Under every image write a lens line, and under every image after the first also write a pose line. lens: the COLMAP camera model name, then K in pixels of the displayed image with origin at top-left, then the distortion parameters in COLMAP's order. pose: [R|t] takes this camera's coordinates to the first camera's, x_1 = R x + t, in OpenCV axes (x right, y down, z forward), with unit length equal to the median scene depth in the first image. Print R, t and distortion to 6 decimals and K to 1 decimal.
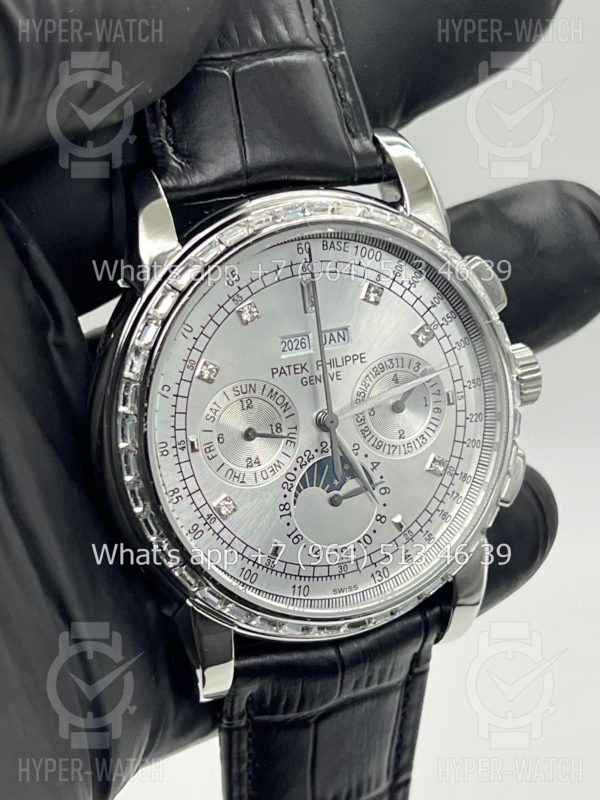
lens RADIAL K [[1828.7, 0, 296.8], [0, 1828.7, 399.2], [0, 0, 1]] dist [0.242396, 0.000000]
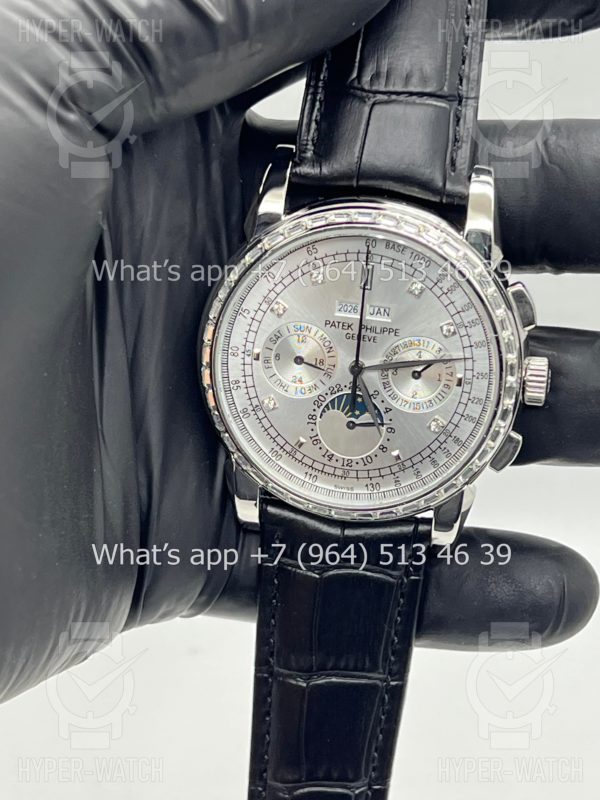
lens RADIAL K [[1828.7, 0, 295.4], [0, 1828.7, 397.9], [0, 0, 1]] dist [0.242396, 0.000000]
pose [[0.837716, 0.322346, -0.440823, 0.590250], [-0.264996, 0.945748, 0.187983, -0.213080], [0.477503, -0.040660, 0.877689, -0.229703]]
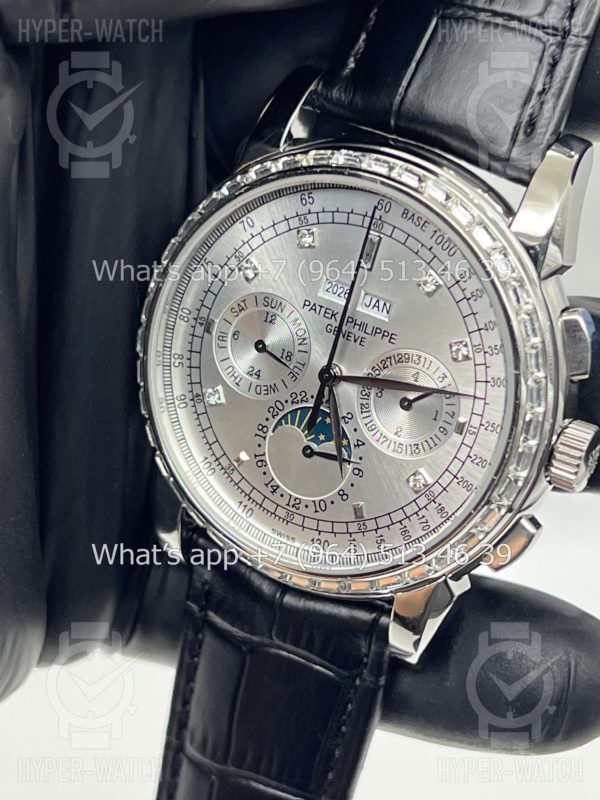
lens RADIAL K [[1828.7, 0, 294.5], [0, 1828.7, 399.7], [0, 0, 1]] dist [0.242396, 0.000000]
pose [[0.598065, 0.481715, -0.640523, 0.638723], [-0.443561, 0.864594, 0.236072, -0.199538], [0.667512, 0.142924, 0.730753, 0.271608]]
